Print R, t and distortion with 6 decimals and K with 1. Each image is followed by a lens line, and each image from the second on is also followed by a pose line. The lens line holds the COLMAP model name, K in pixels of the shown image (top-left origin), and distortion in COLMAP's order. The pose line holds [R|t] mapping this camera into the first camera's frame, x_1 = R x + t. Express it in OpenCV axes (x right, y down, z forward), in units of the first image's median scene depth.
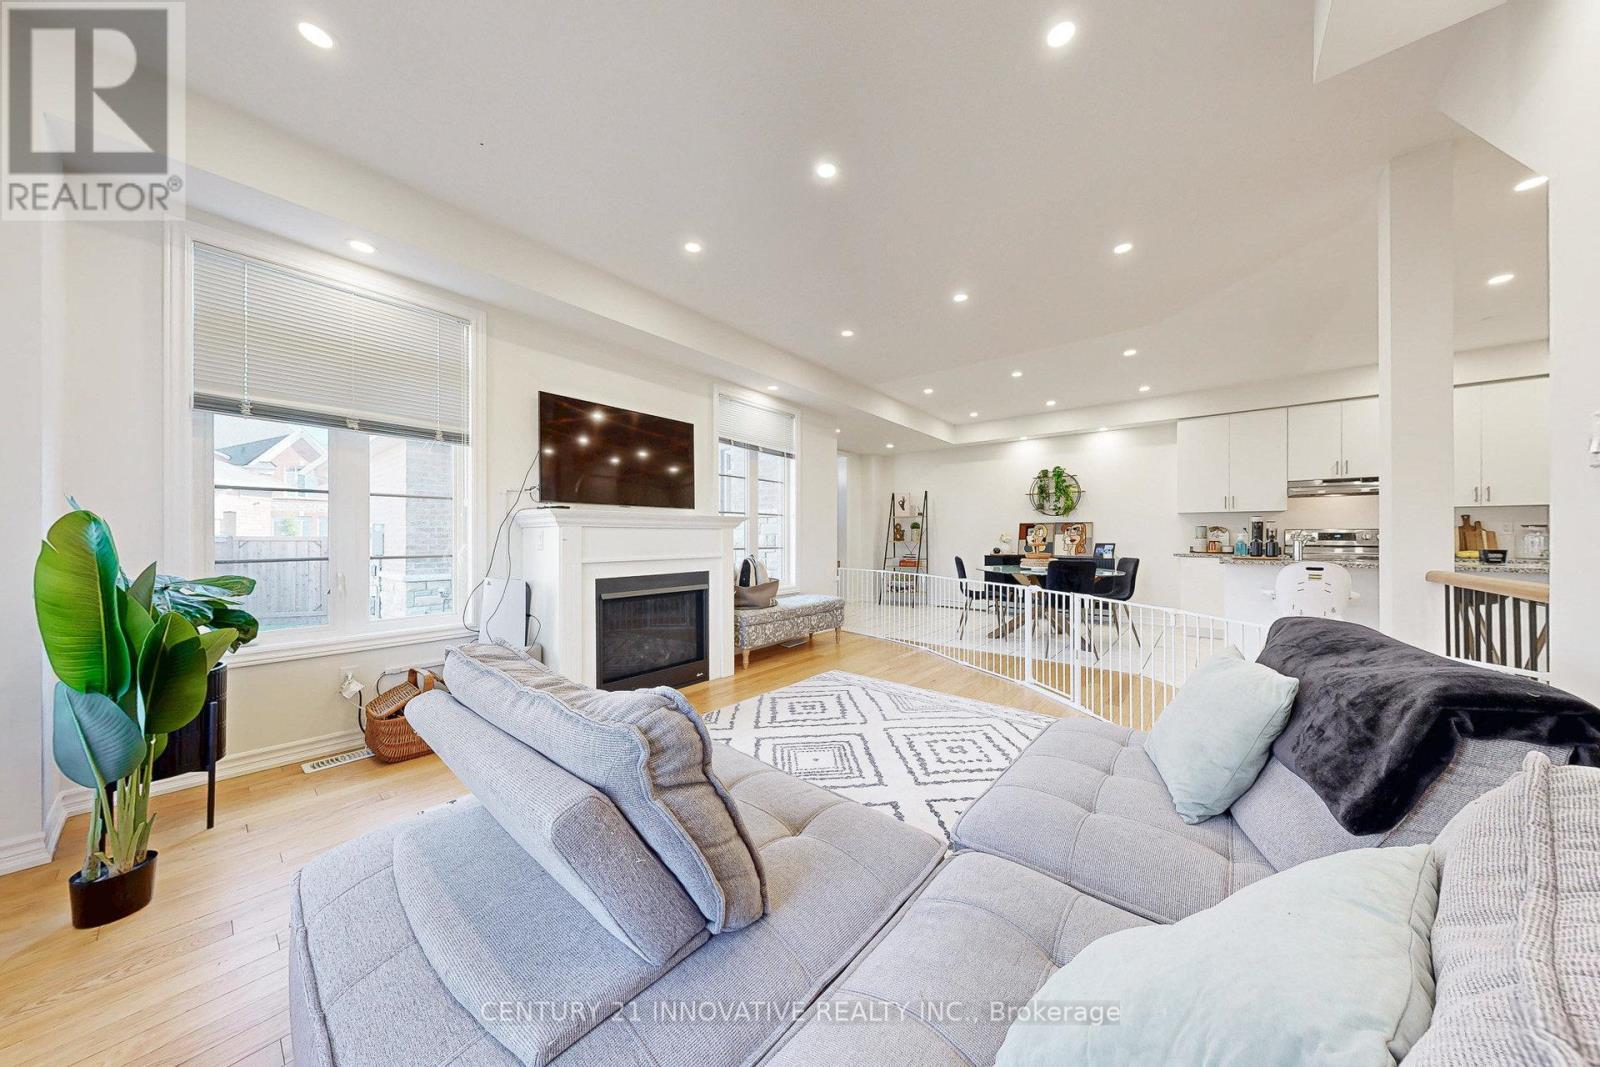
lens RADIAL K [[490.6, 0, 810.0], [0, 490.6, 538.7], [0, 0, 1]] dist [0.005363, 0.000102]
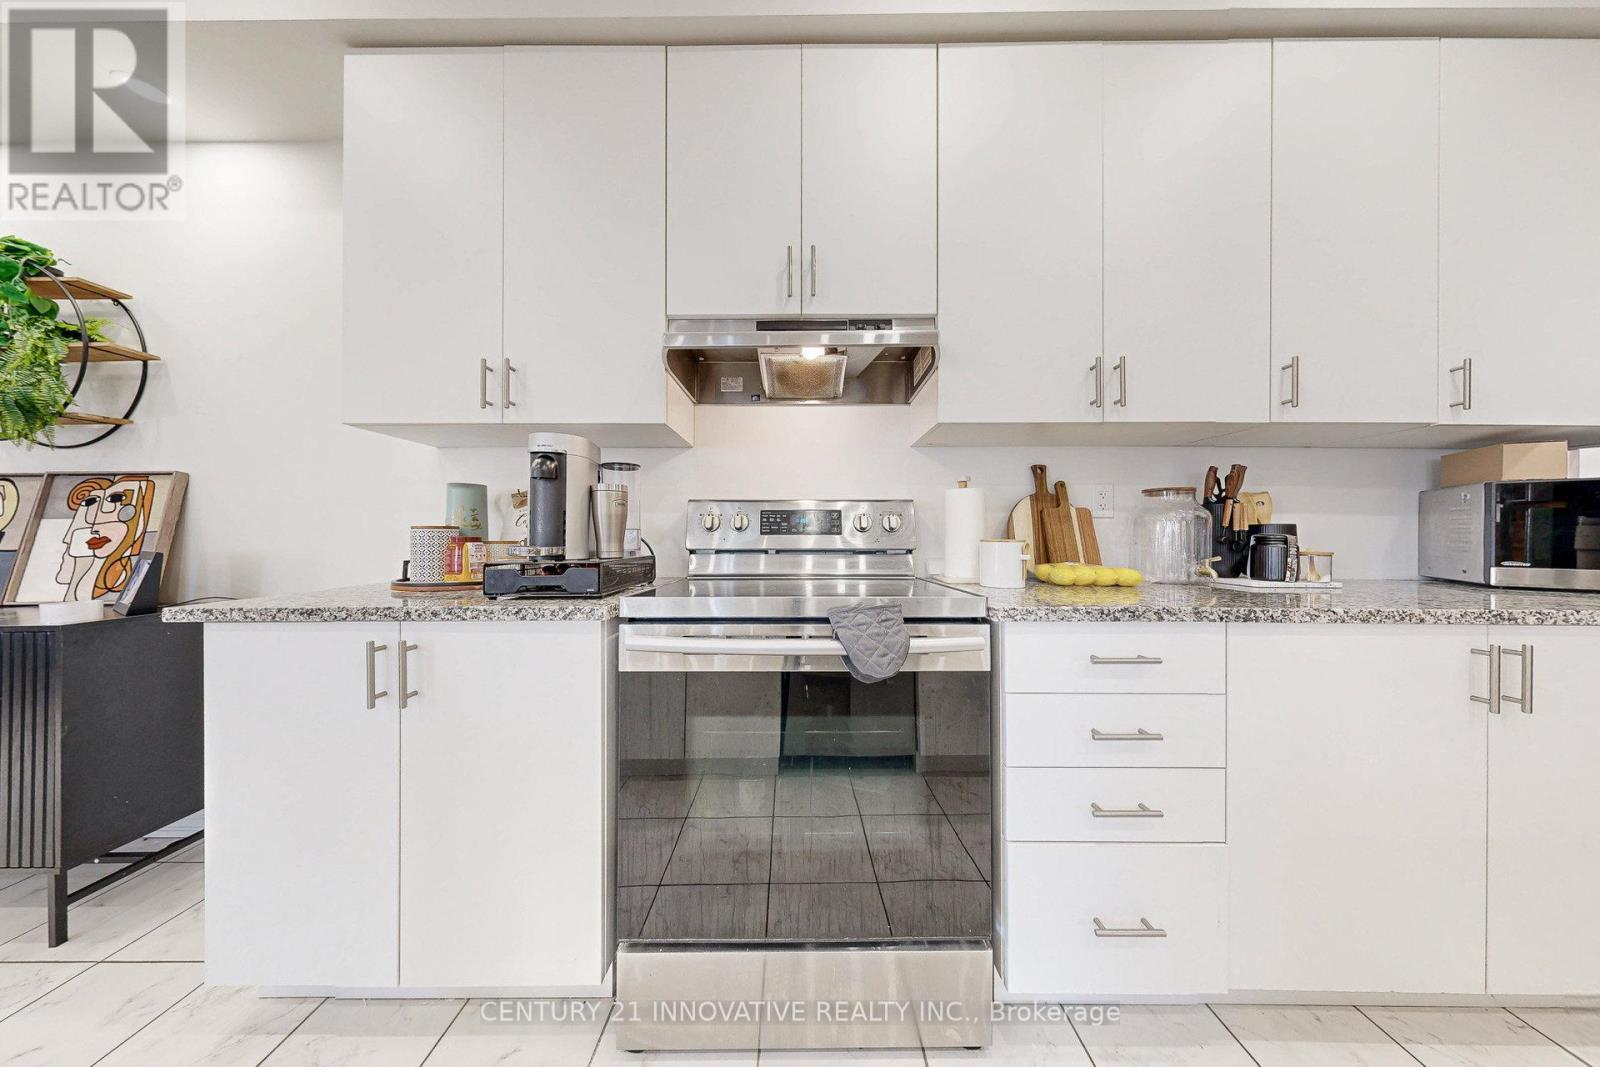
lens RADIAL K [[490.6, 0, 810.0], [0, 490.6, 538.7], [0, 0, 1]] dist [0.005363, 0.000102]
pose [[0.761687, -0.004033, 0.647933, 0.742298], [0.005218, 0.999986, 0.000090, 0.004333], [-0.647924, 0.003312, 0.761698, 0.645028]]
